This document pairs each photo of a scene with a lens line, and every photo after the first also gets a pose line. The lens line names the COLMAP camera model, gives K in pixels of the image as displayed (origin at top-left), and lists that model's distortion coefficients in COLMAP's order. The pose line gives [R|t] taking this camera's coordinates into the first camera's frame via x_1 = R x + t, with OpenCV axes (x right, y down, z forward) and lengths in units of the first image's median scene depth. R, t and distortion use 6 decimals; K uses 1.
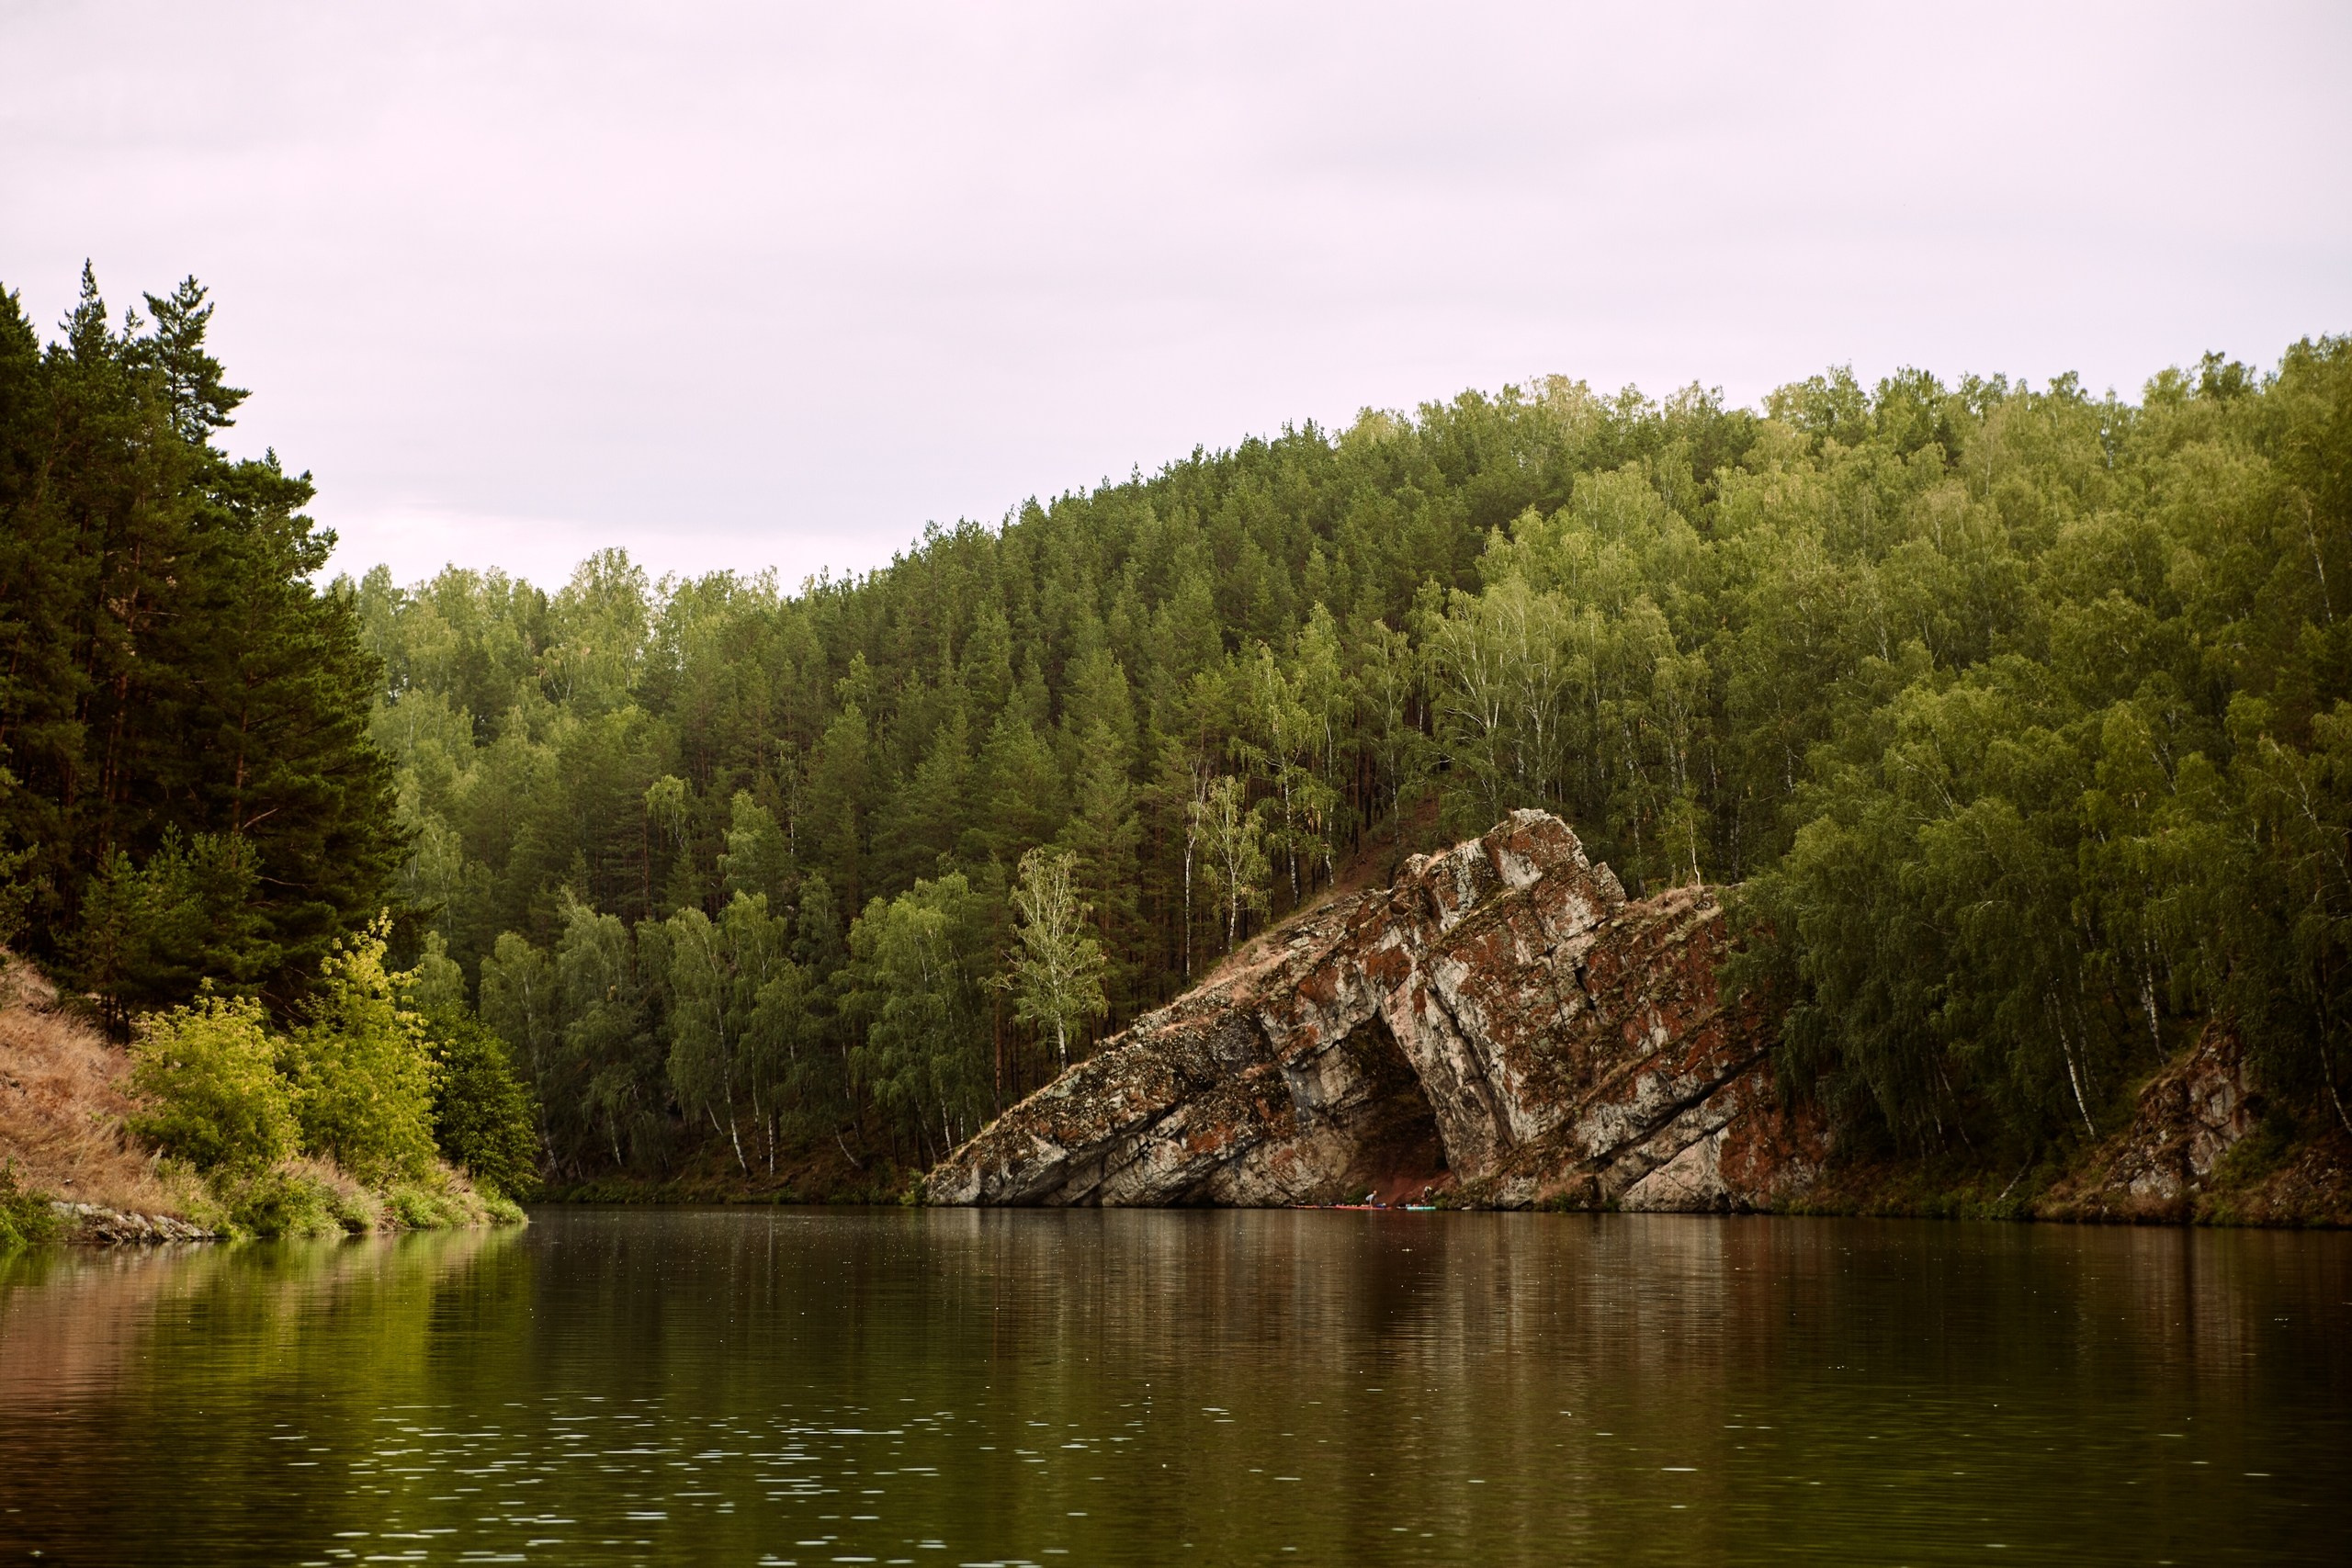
lens RADIAL K [[4414.9, 0, 1176.0], [0, 4414.9, 784.0], [0, 0, 1]] dist [0.200249, 0.022076]
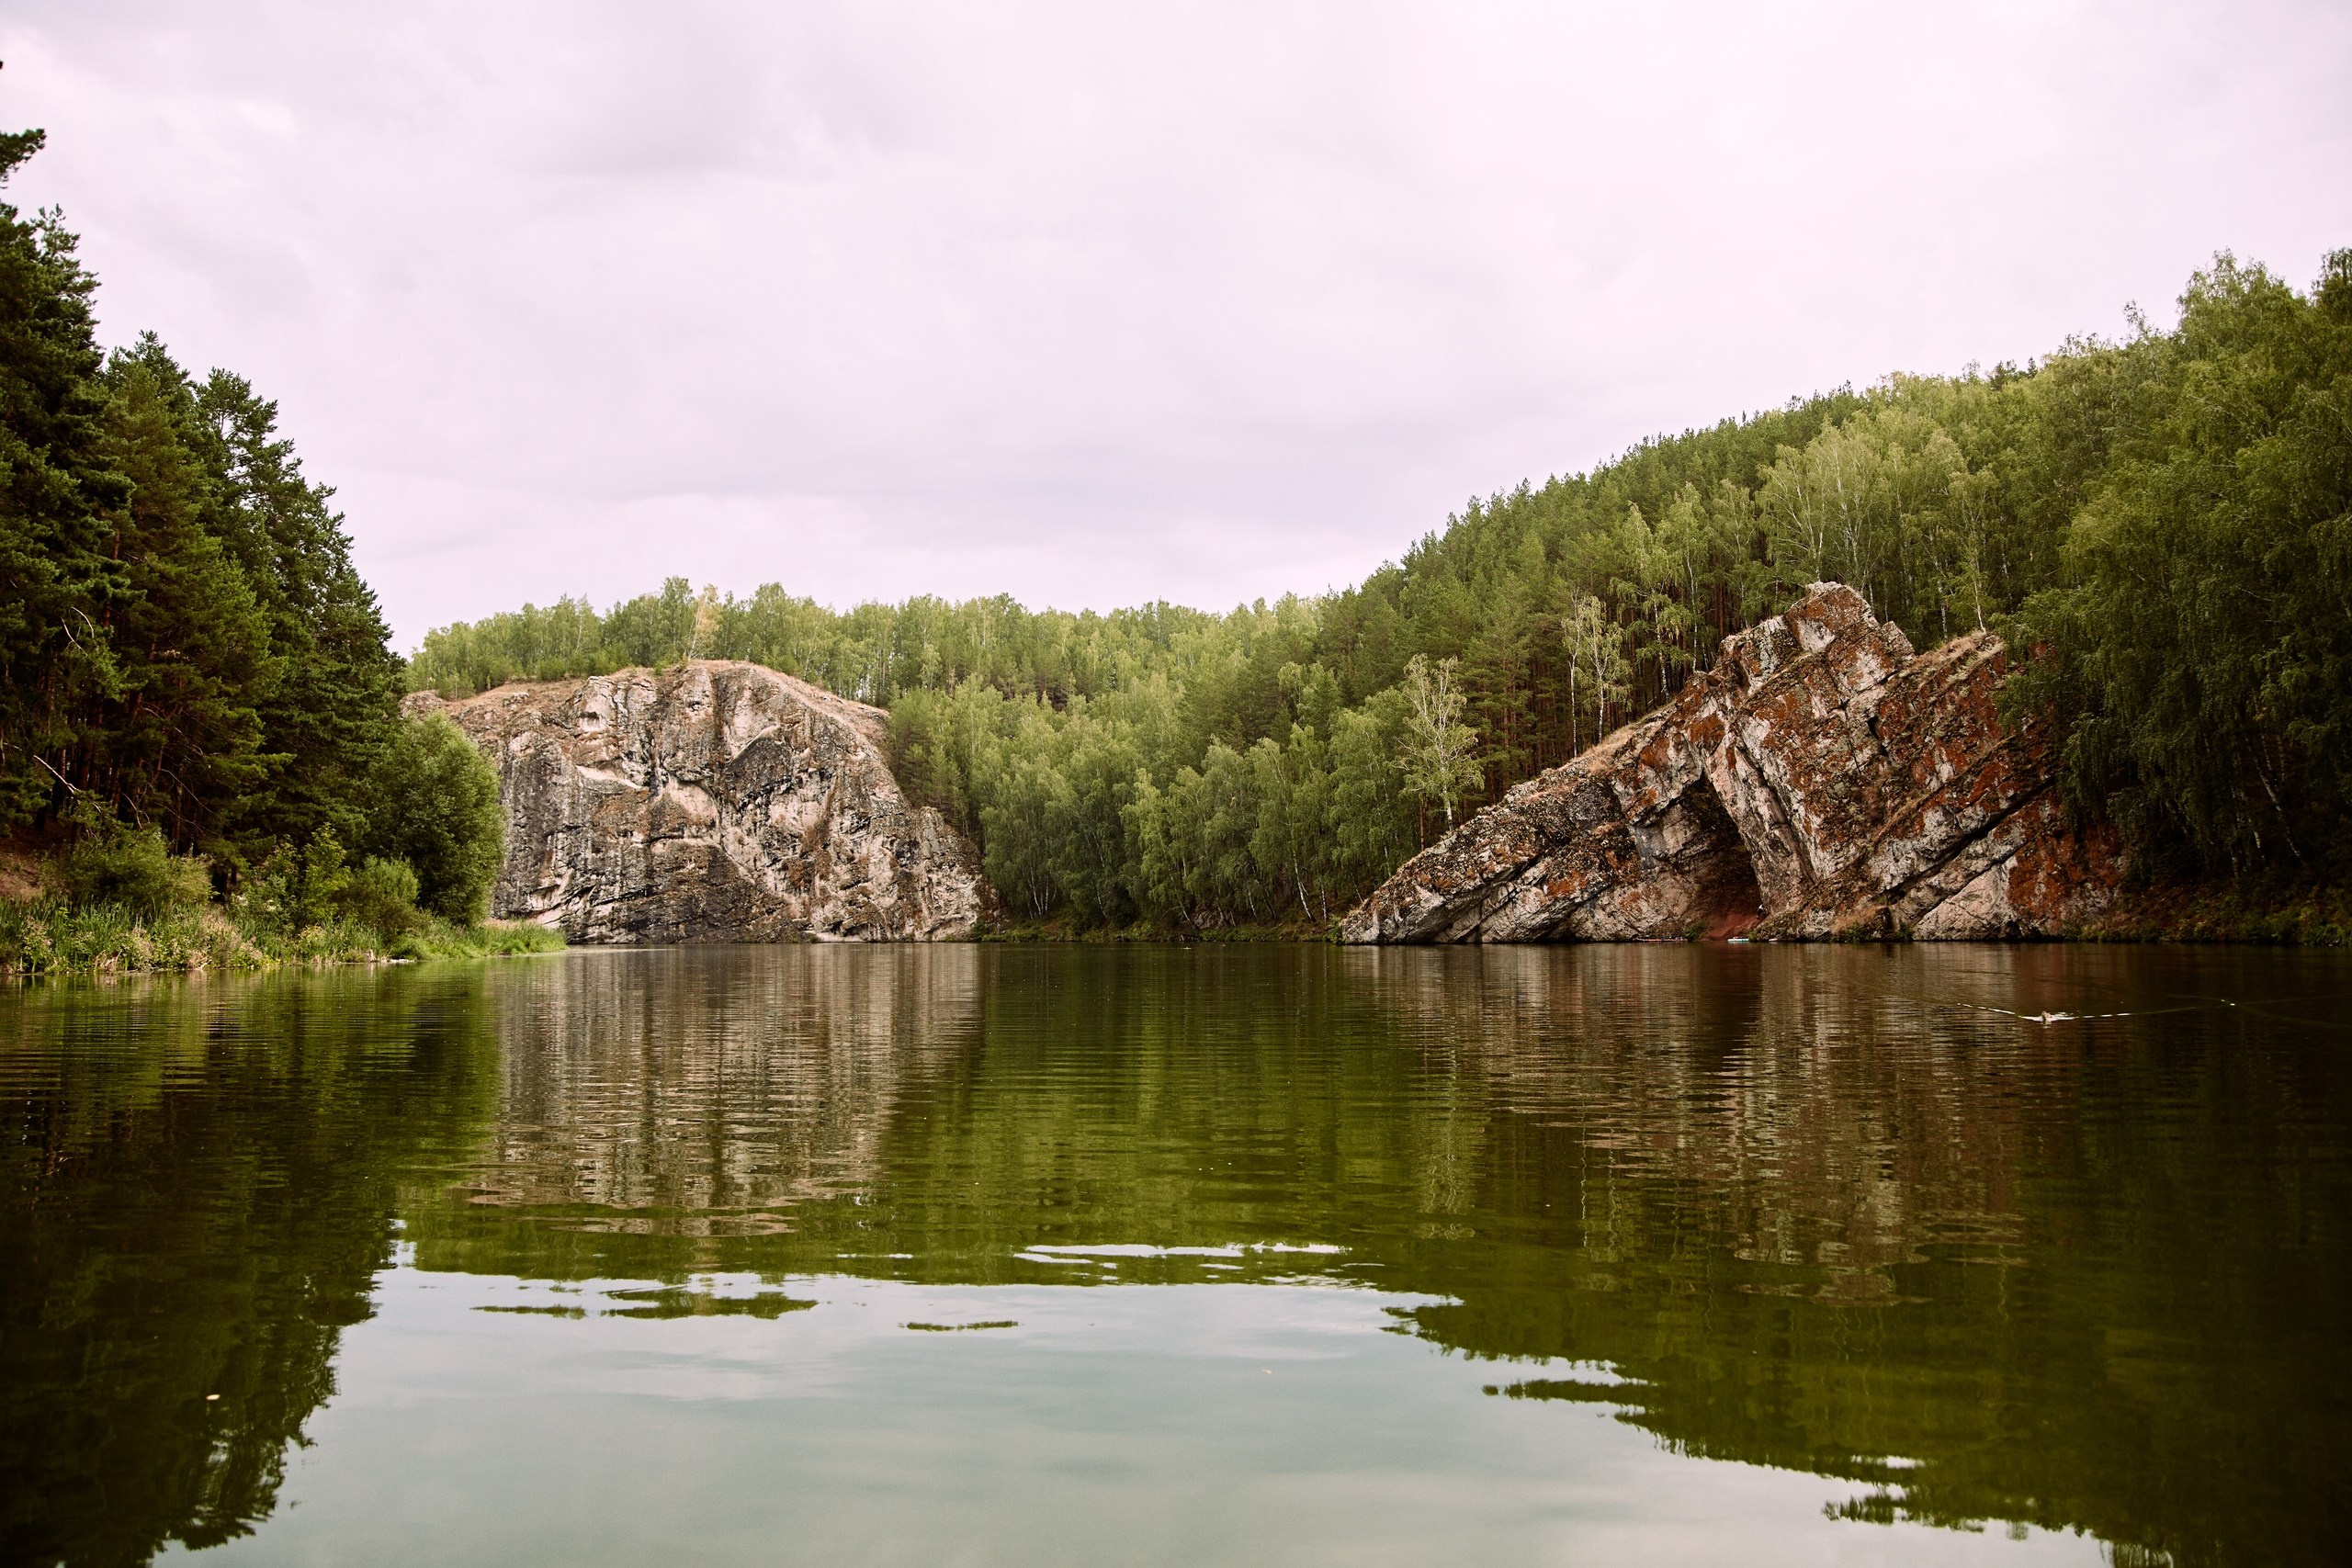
lens RADIAL K [[1841.8, 0, 1176.0], [0, 1841.8, 784.0], [0, 0, 1]] dist [-0.124180, 0.123159]
pose [[0.944180, -0.040435, -0.326939, 0.073298], [0.044516, 0.998996, 0.005006, 0.047014], [0.326409, -0.019280, 0.945032, 0.511288]]
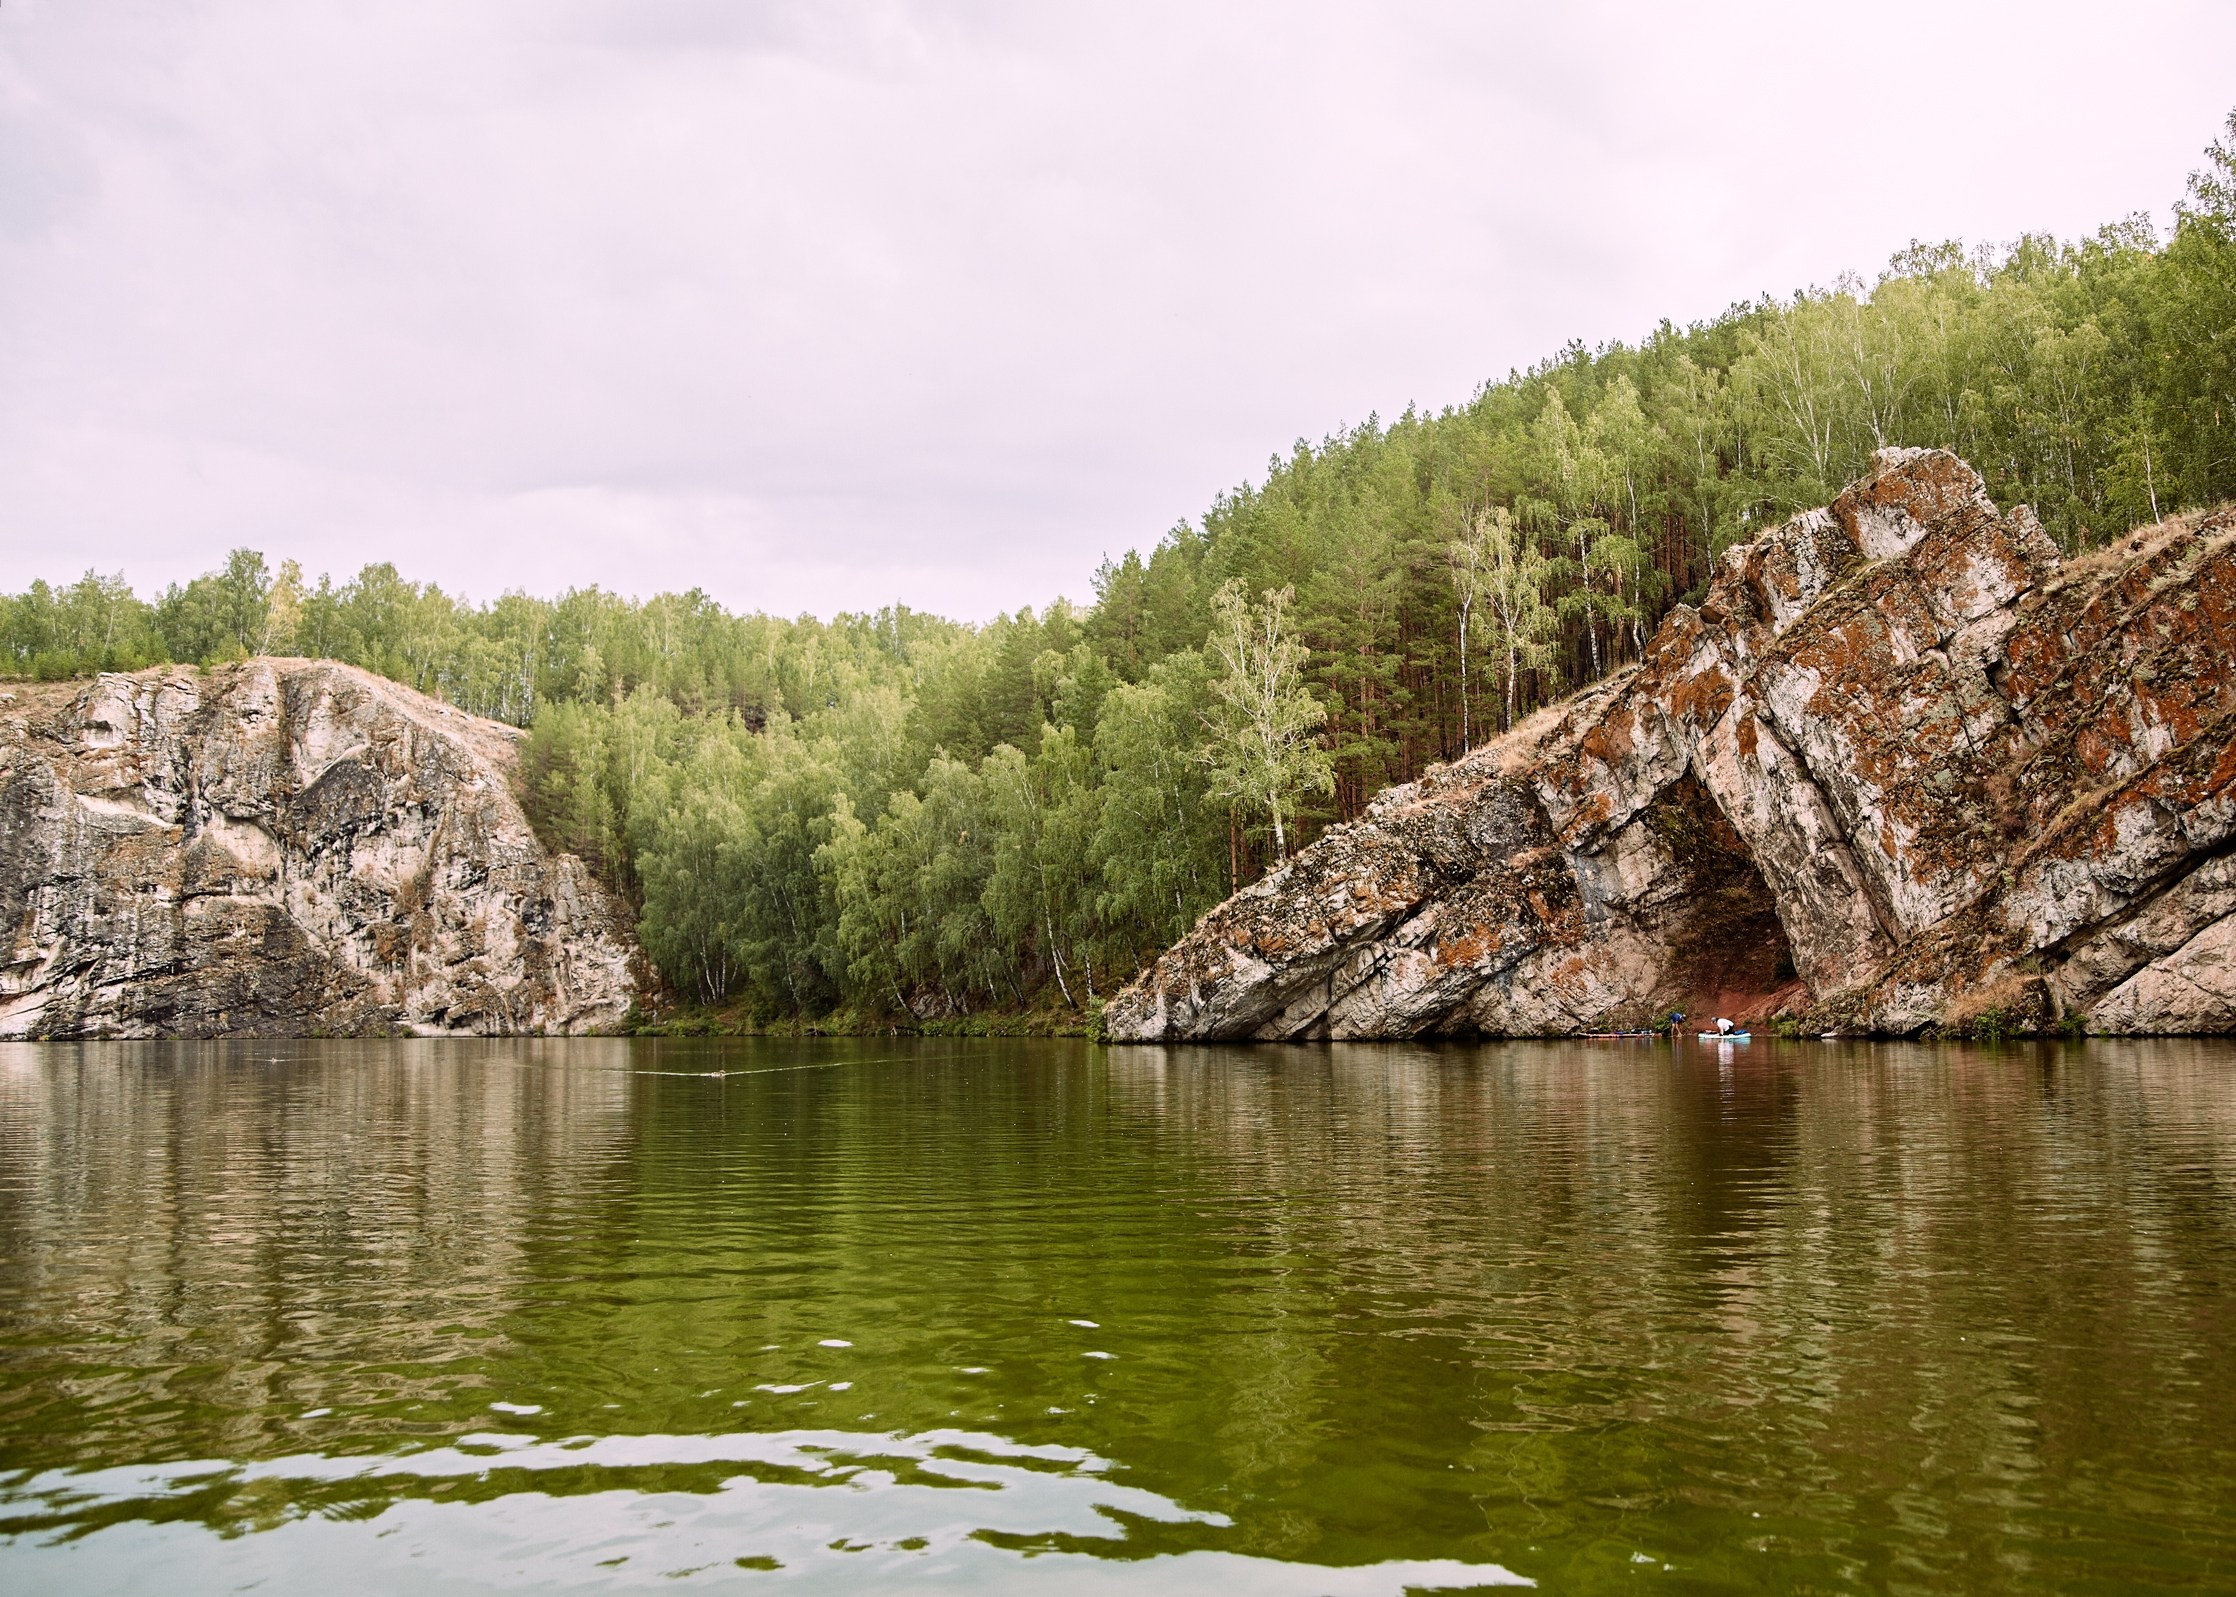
lens RADIAL K [[2040.2, 0, 1254.1], [0, 2040.2, 852.8], [0, 0, 1]] dist [-0.126612, 0.124055]
pose [[0.982710, -0.032424, -0.182290, 0.036462], [0.034431, 0.999376, 0.007857, 0.062200], [0.181922, -0.013997, 0.983213, 0.675170]]
